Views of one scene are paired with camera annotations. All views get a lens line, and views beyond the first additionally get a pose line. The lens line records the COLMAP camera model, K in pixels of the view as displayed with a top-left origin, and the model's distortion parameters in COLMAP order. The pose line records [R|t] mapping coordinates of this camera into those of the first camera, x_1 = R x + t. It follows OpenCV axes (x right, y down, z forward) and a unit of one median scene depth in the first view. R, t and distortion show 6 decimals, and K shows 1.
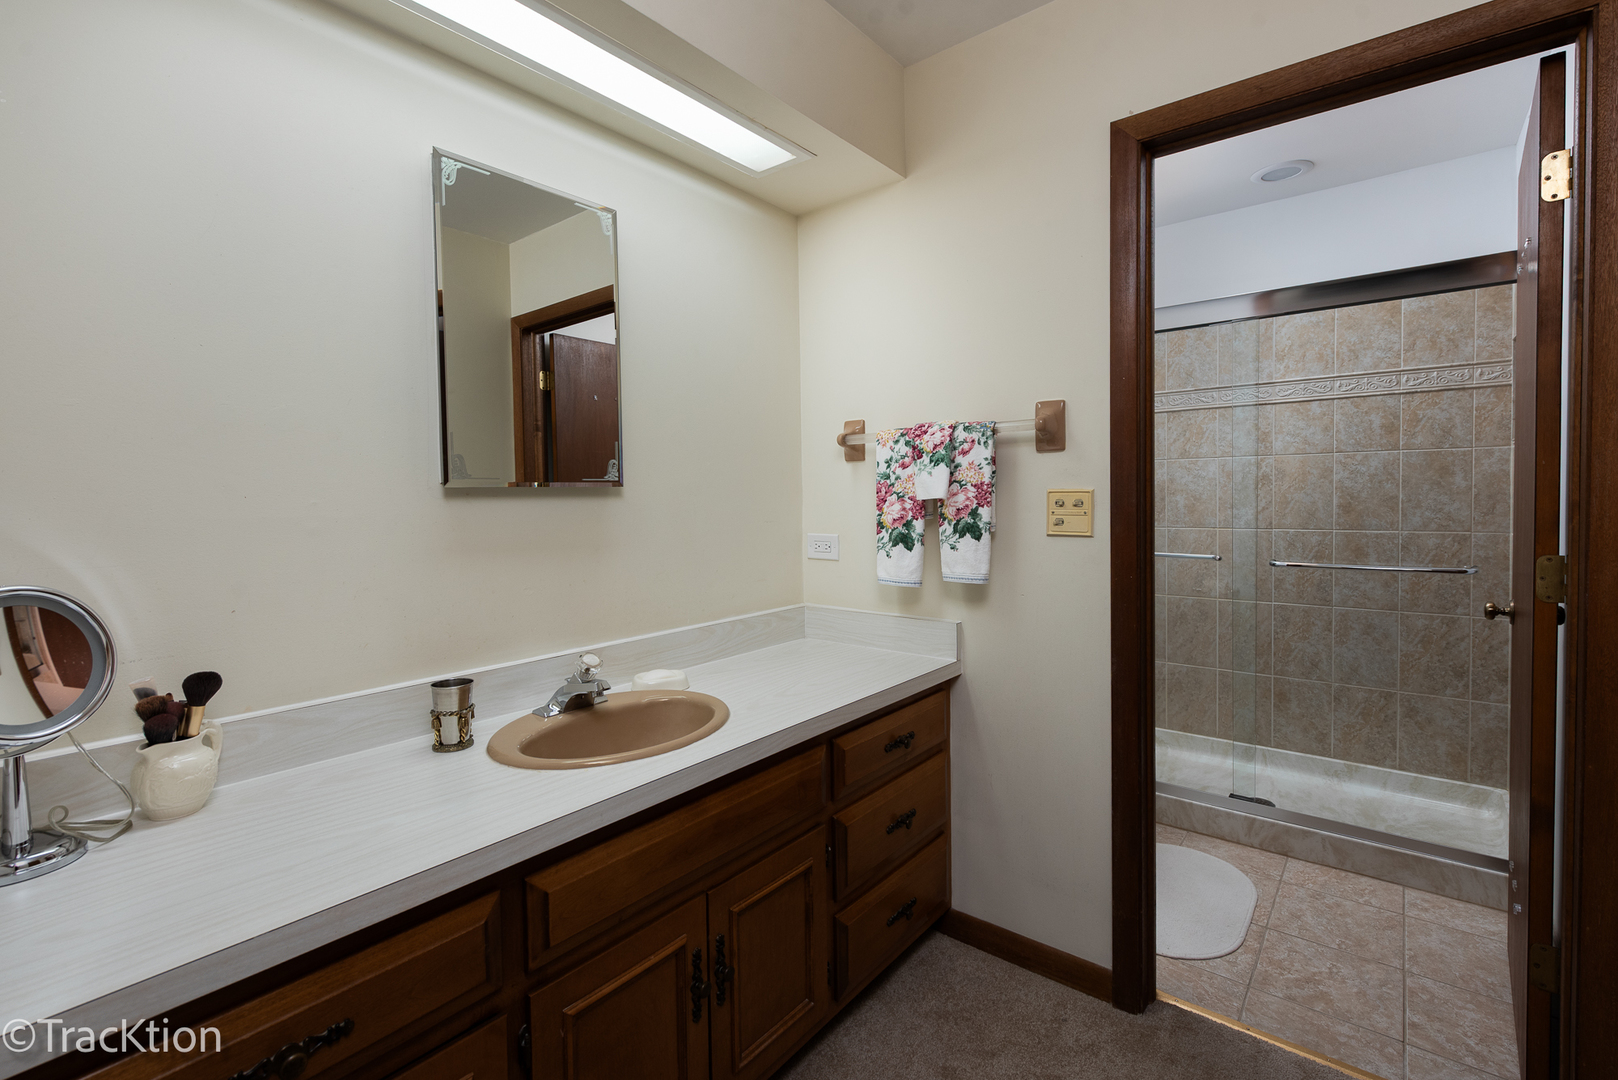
lens RADIAL K [[725.3, 0, 812.0], [0, 725.3, 513.3], [0, 0, 1]] dist [0.002611, -0.001182]
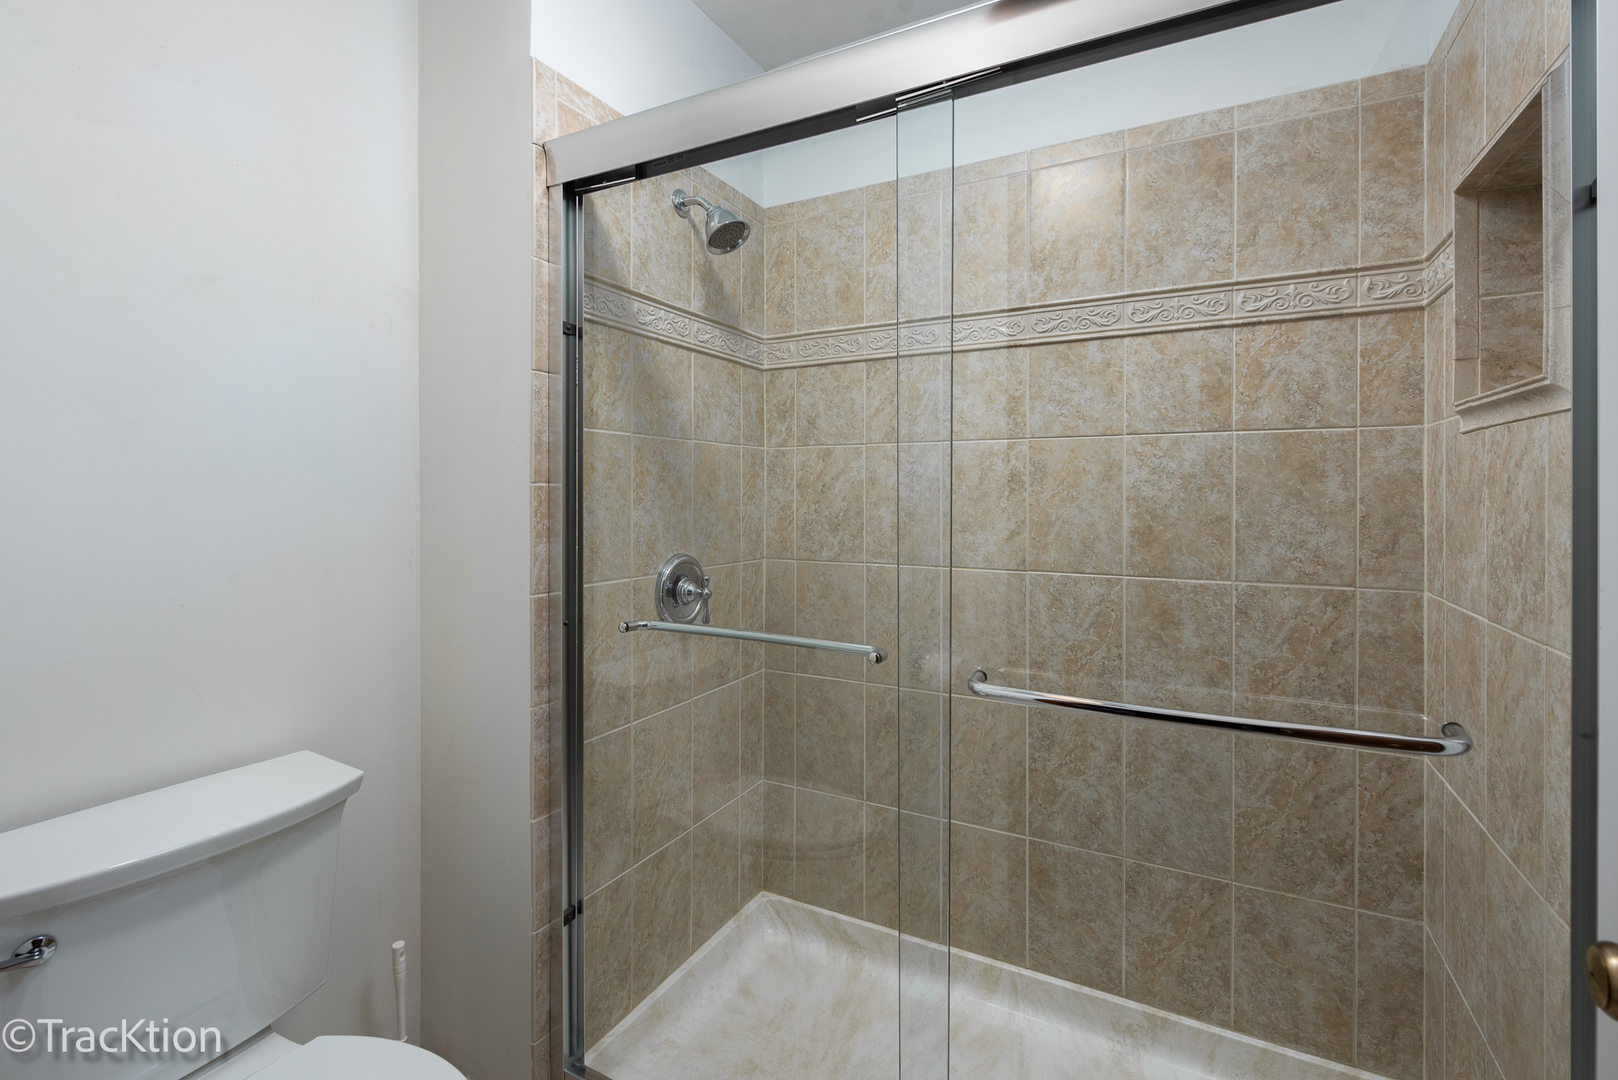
lens RADIAL K [[725.3, 0, 807.3], [0, 725.3, 491.4], [0, 0, 1]] dist [0.002611, -0.001182]
pose [[0.980814, 0.012142, 0.194565, 0.393572], [-0.007284, 0.999644, -0.025664, -0.025866], [-0.194808, 0.023754, 0.980554, 0.531158]]
